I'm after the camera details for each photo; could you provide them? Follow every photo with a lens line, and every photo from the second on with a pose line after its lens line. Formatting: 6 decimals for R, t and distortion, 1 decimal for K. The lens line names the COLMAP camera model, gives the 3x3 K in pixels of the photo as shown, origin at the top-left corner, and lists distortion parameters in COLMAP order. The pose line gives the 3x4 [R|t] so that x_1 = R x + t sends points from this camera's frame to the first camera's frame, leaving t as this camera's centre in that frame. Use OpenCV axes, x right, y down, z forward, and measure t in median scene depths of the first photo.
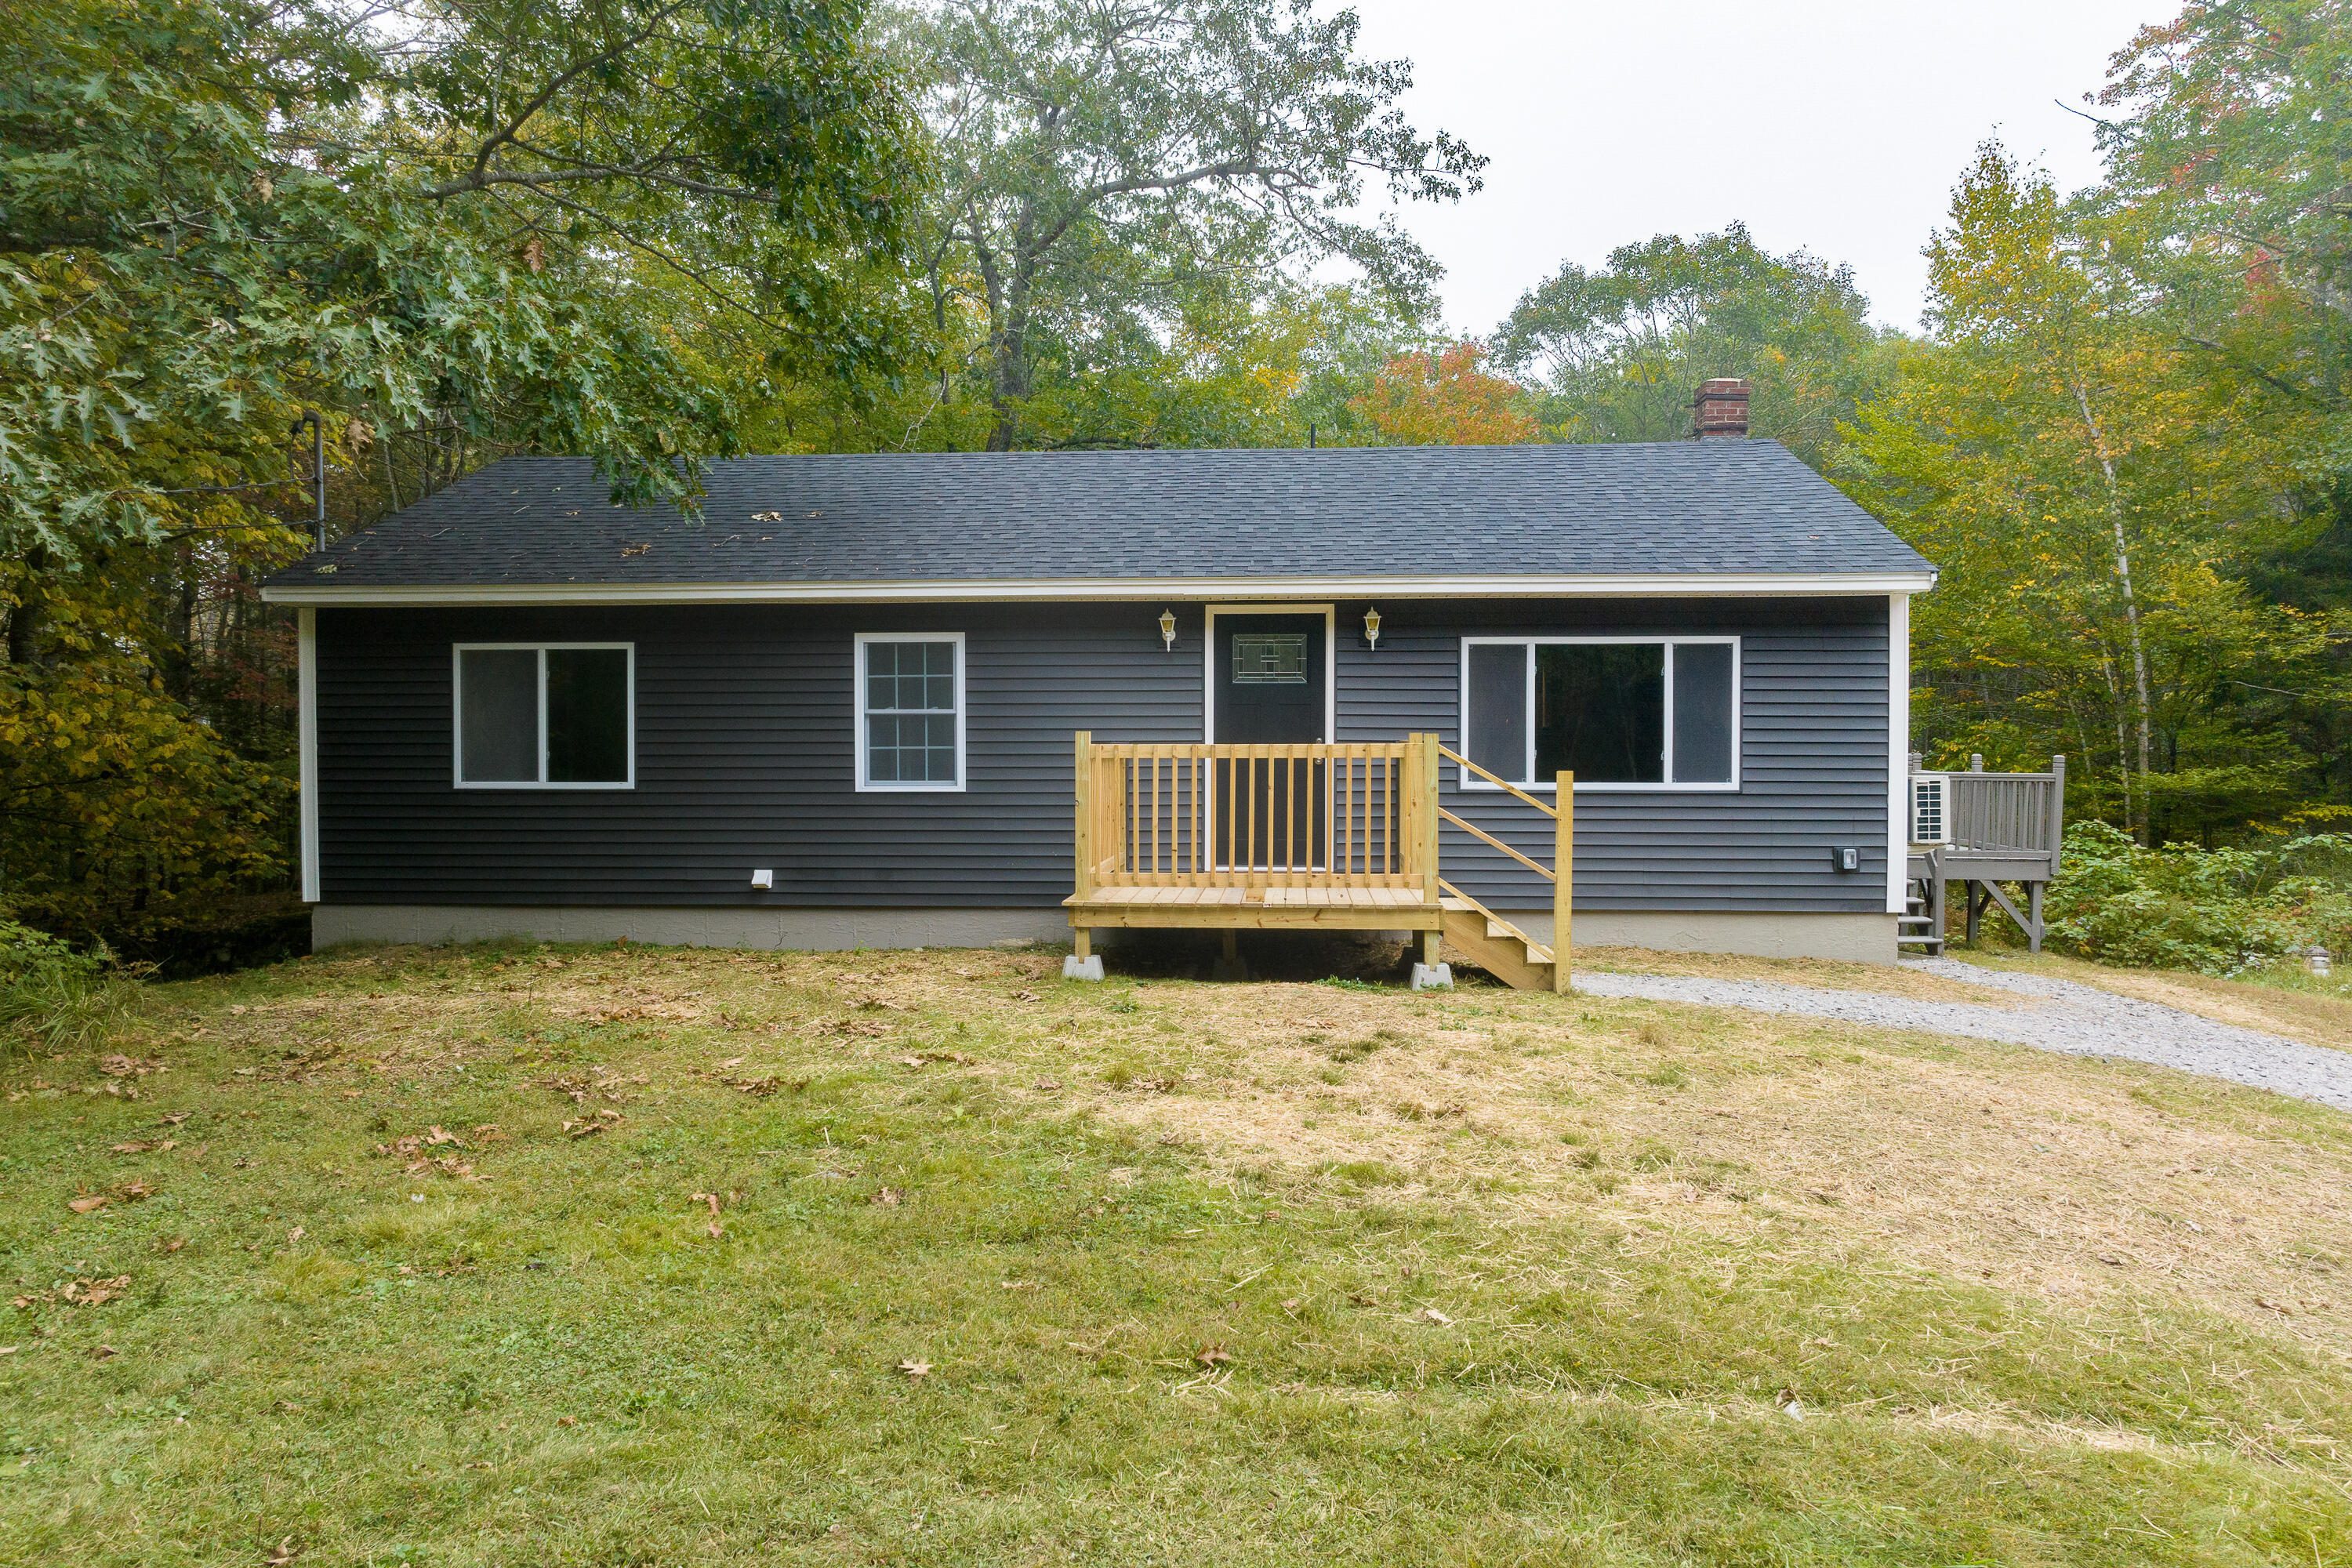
lens RADIAL K [[1663.7, 0, 1186.5], [0, 1663.7, 779.0], [0, 0, 1]] dist [-0.001641, -0.003847]
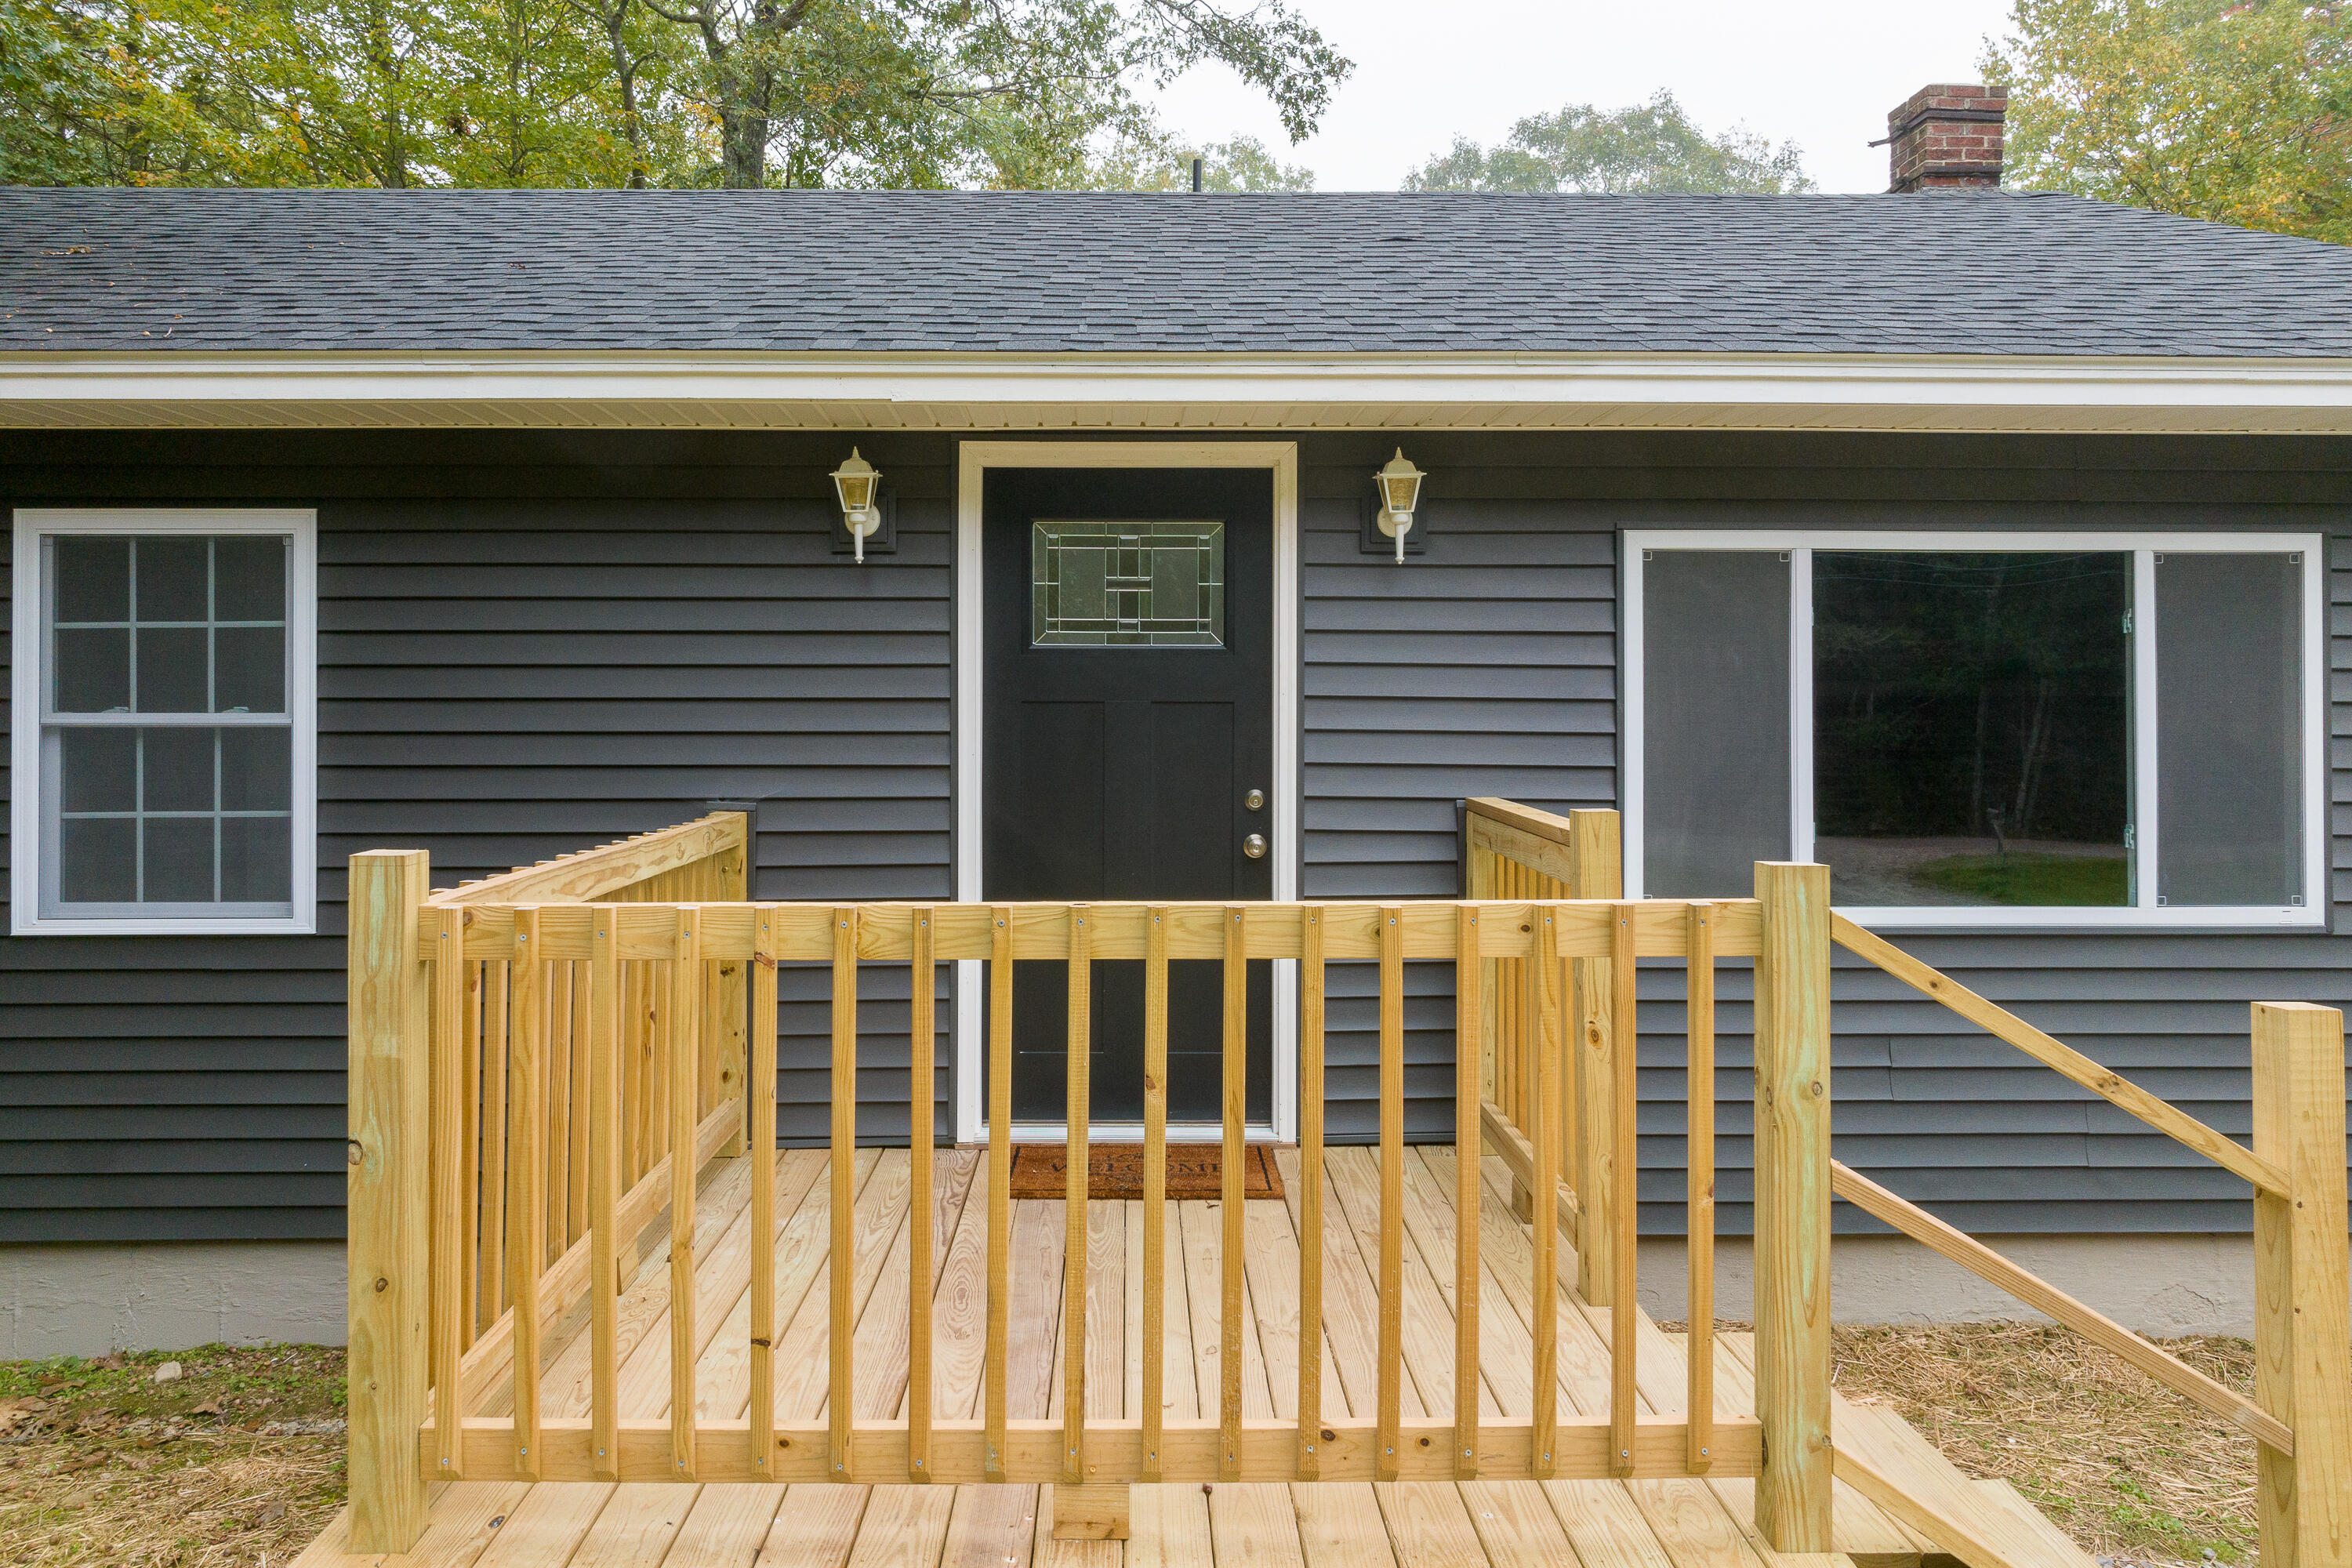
lens RADIAL K [[1663.7, 0, 1161.8], [0, 1663.7, 695.4], [0, 0, 1]] dist [-0.001641, -0.003847]
pose [[0.996365, 0.001264, 0.085175, 0.025252], [0.000539, 0.999776, -0.021141, -0.038534], [-0.085183, 0.021110, 0.996142, 0.618339]]
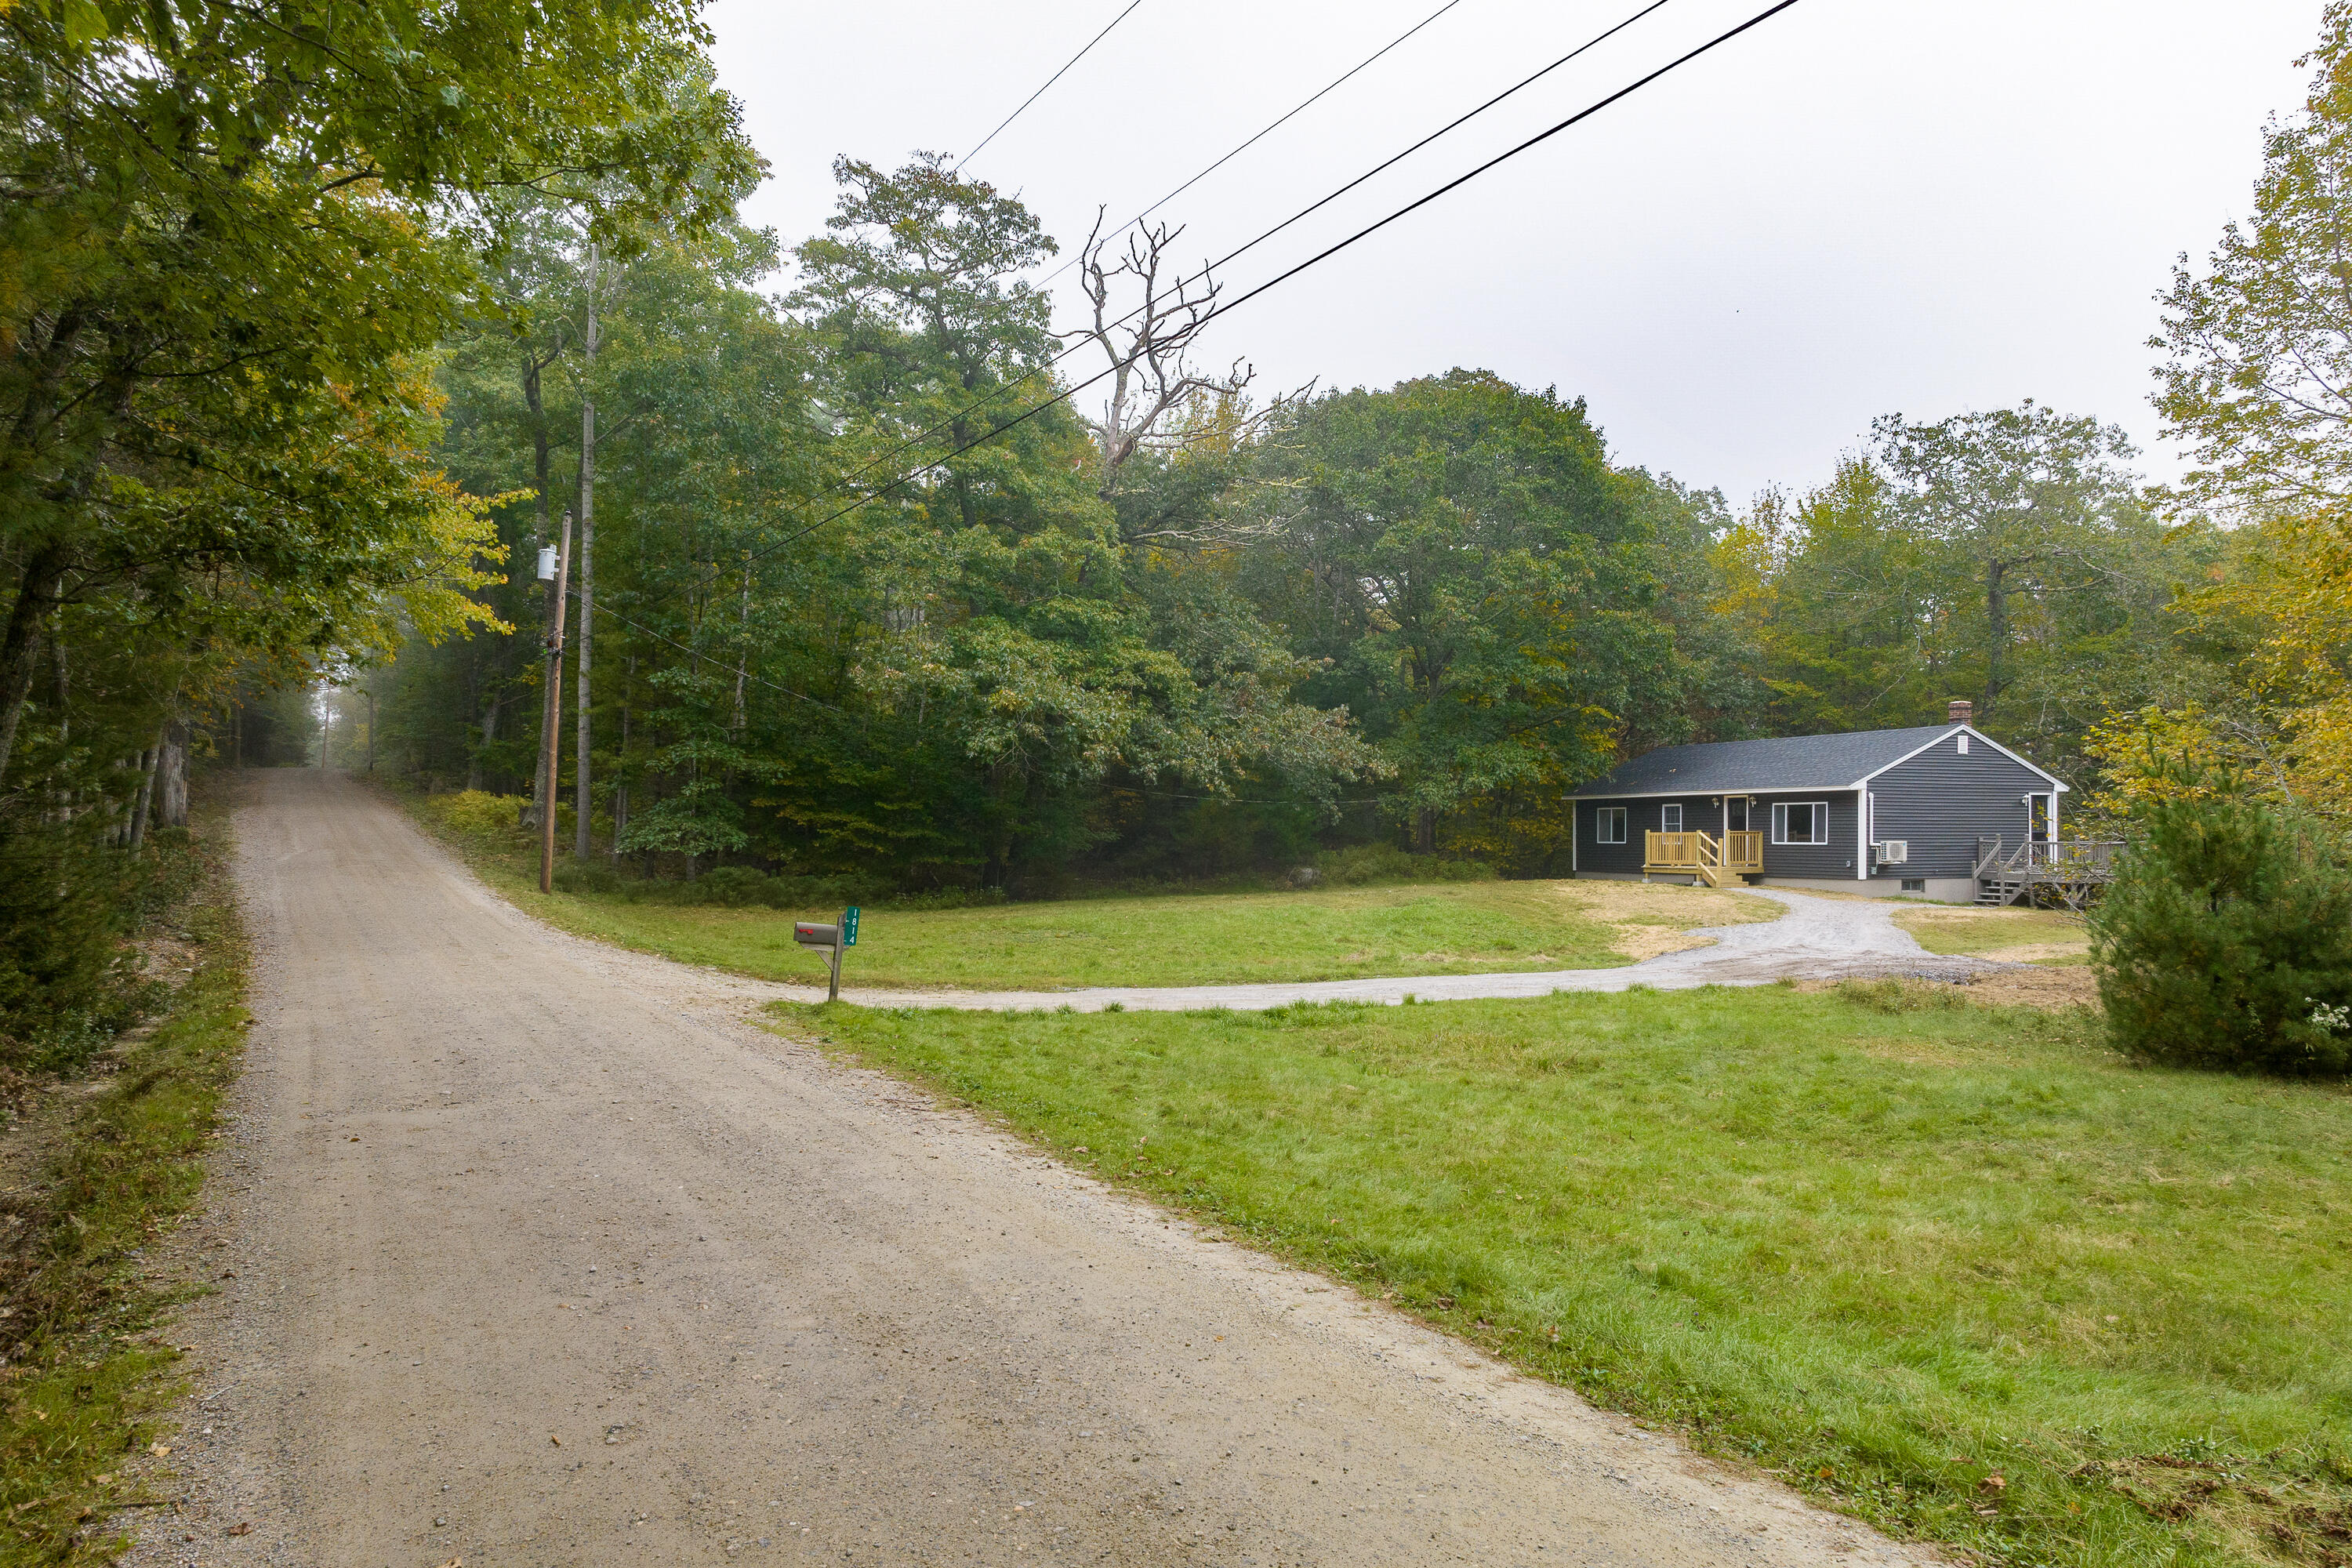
lens RADIAL K [[1663.7, 0, 1160.4], [0, 1663.7, 808.6], [0, 0, 1]] dist [-0.001641, -0.003847]
pose [[0.445697, -0.014958, -0.895059, 2.844546], [-0.013156, 0.999643, -0.023257, 0.030165], [0.895087, 0.022141, 0.445341, -1.850987]]
